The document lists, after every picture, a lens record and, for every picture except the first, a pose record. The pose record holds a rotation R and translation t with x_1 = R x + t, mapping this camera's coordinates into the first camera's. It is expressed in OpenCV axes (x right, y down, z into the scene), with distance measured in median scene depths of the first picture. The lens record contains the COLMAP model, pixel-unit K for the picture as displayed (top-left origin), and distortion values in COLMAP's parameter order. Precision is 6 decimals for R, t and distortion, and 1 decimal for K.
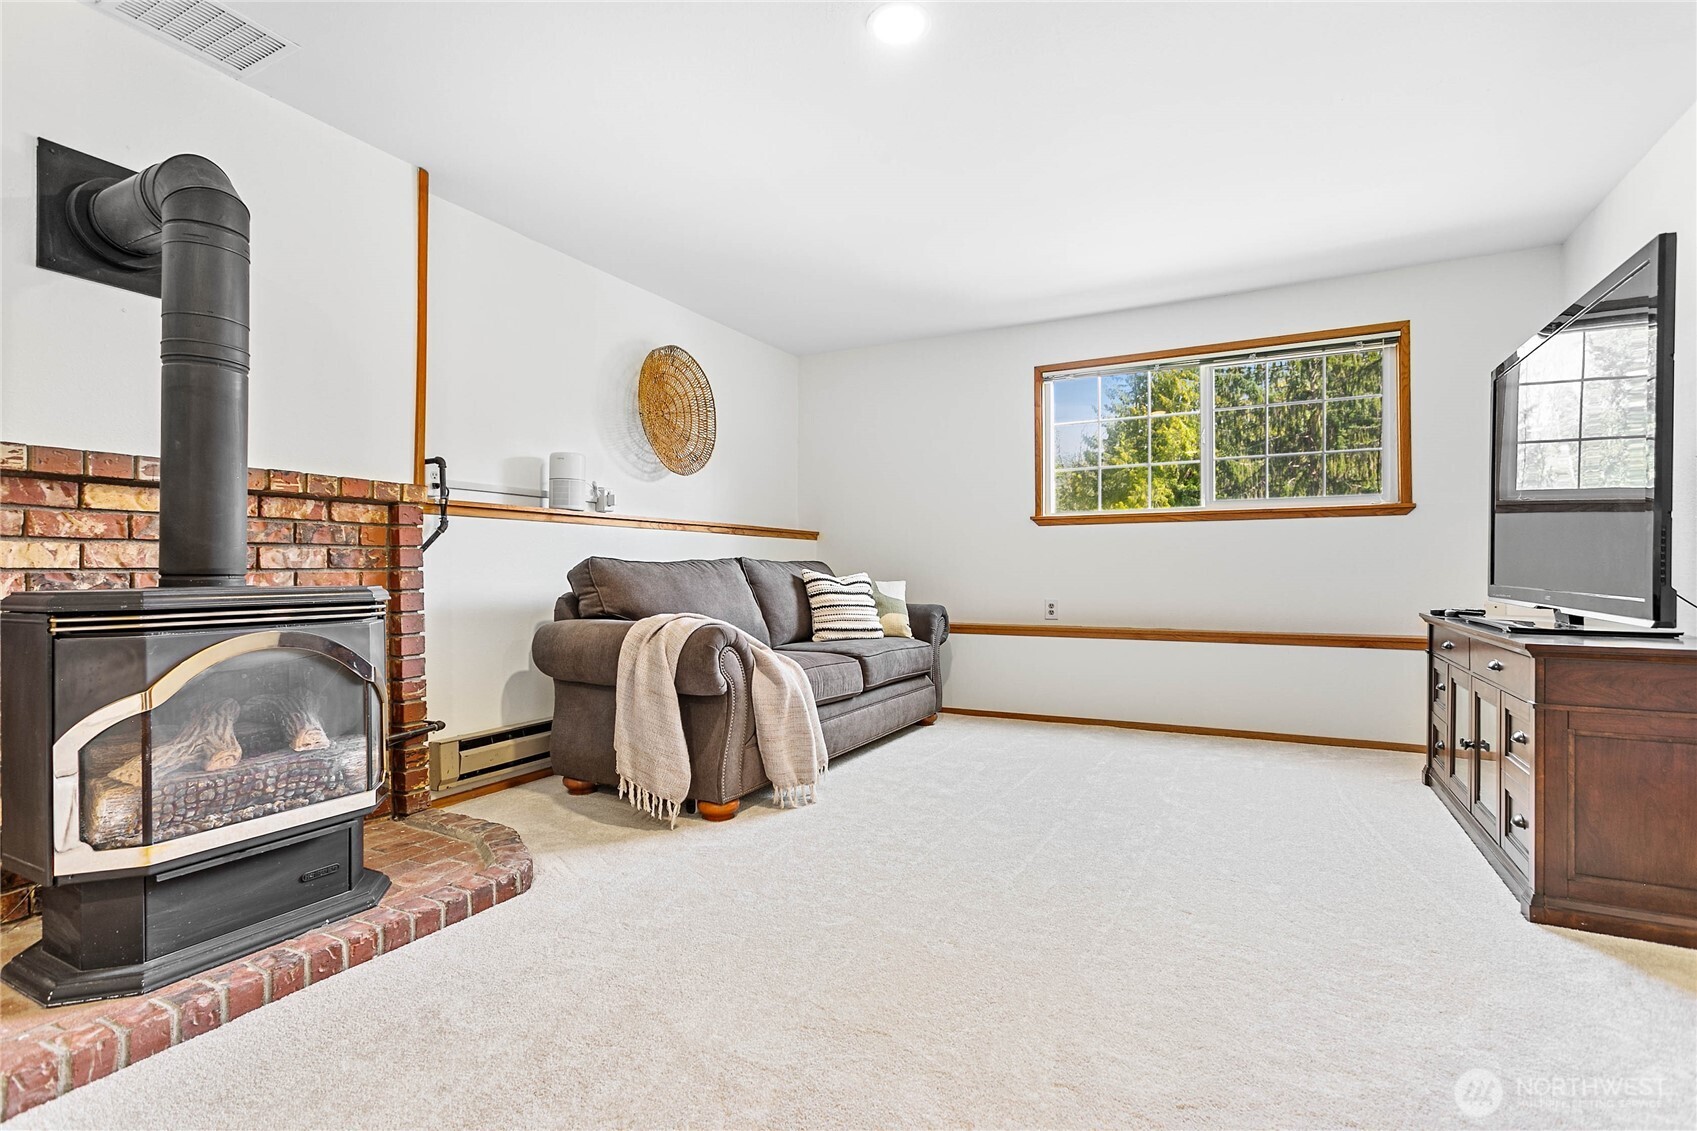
lens RADIAL K [[799.9, 0, 847.1], [0, 799.9, 569.2], [0, 0, 1]] dist [-0.001527, 0.003544]
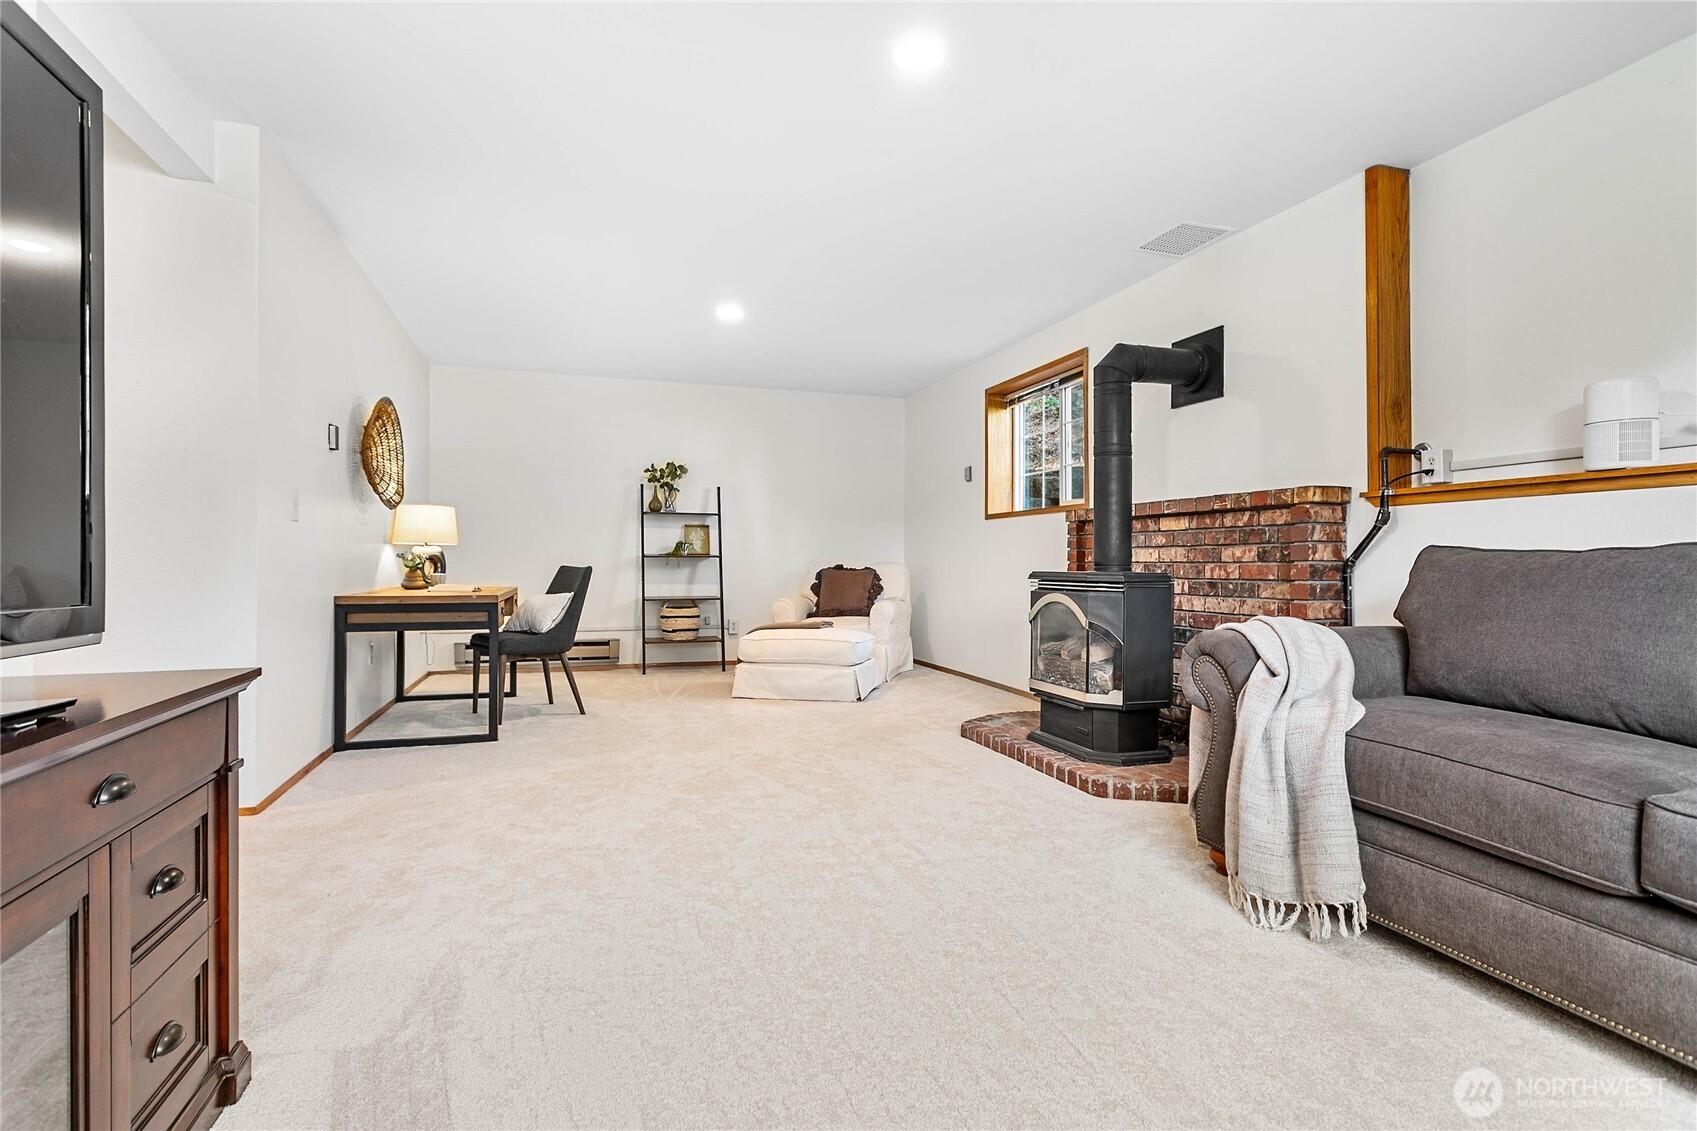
lens RADIAL K [[799.9, 0, 848.0], [0, 799.9, 562.1], [0, 0, 1]] dist [-0.001527, 0.003544]
pose [[-0.693095, -0.002455, -0.720842, 0.650568], [-0.001915, 0.999997, -0.001565, 0.002737], [0.720844, 0.000295, -0.693098, 1.210593]]
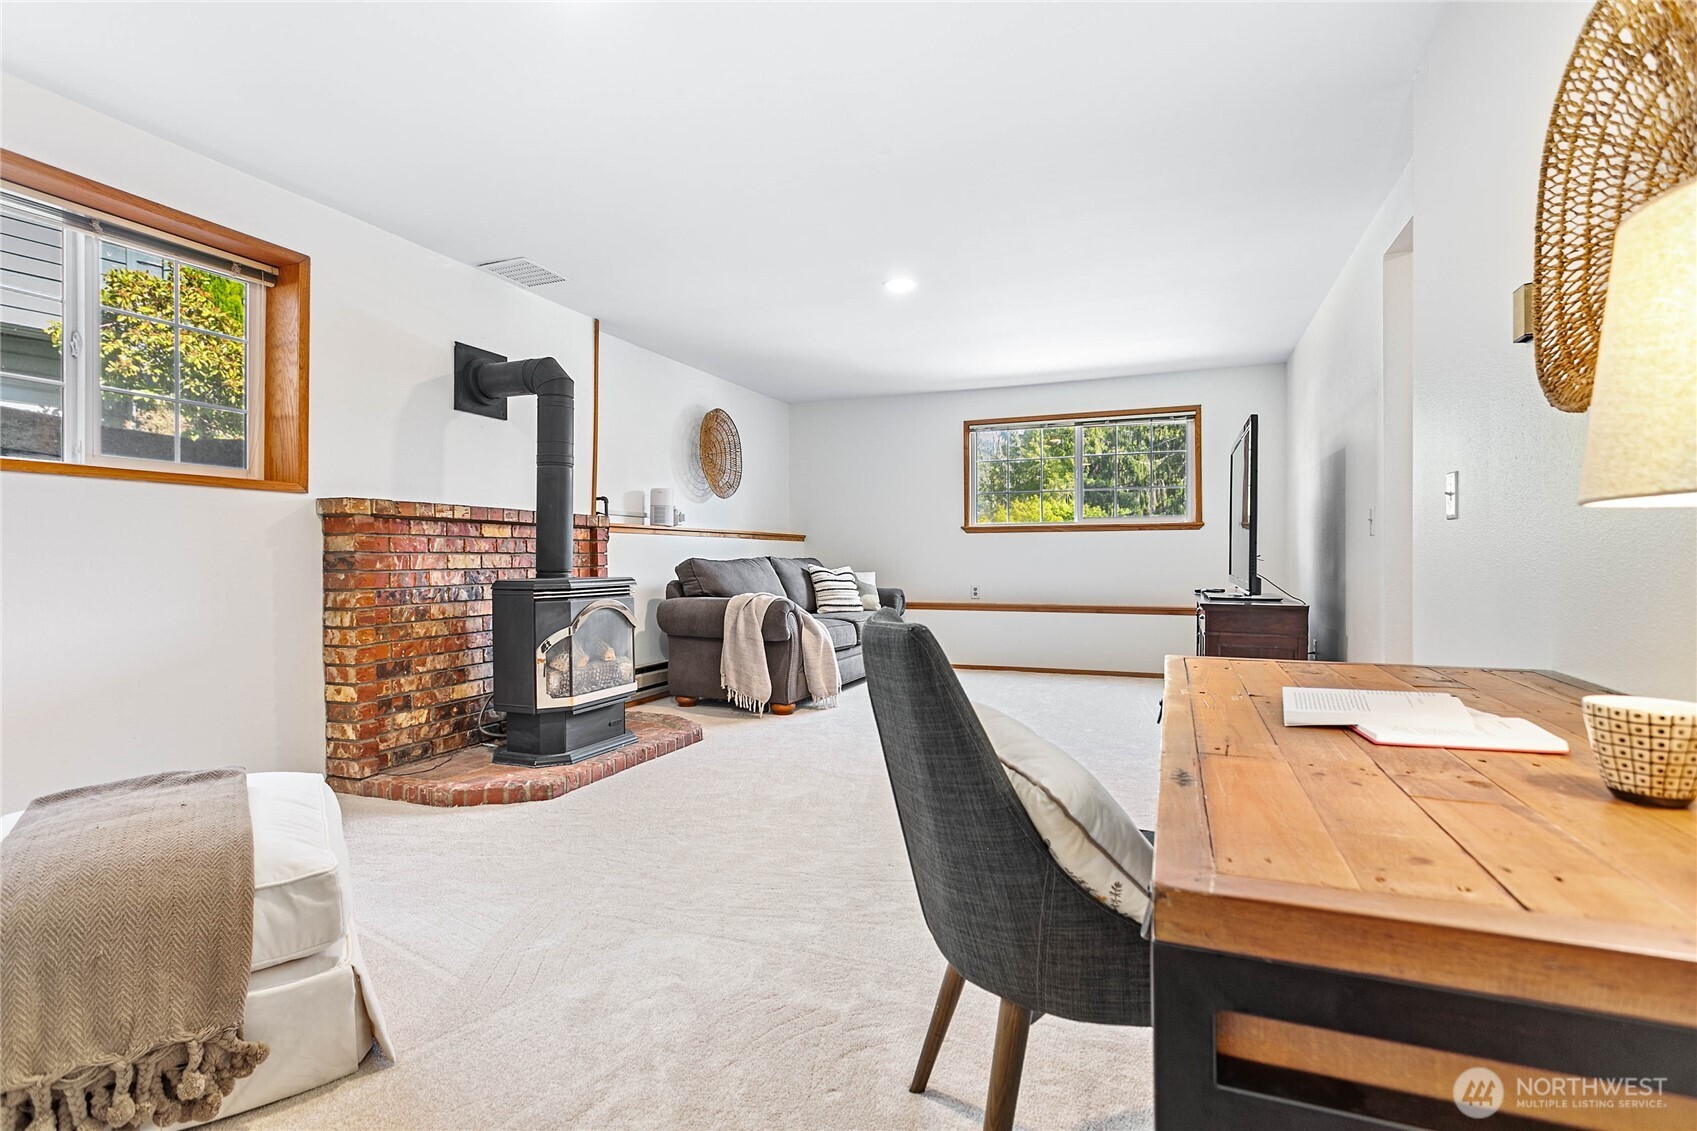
lens RADIAL K [[799.9, 0, 848.4], [0, 799.9, 562.3], [0, 0, 1]] dist [-0.001527, 0.003544]
pose [[0.995174, -0.000665, 0.098119, -0.182647], [0.000083, 0.999982, 0.005932, -0.017689], [-0.098121, -0.005895, 0.995157, -0.660184]]
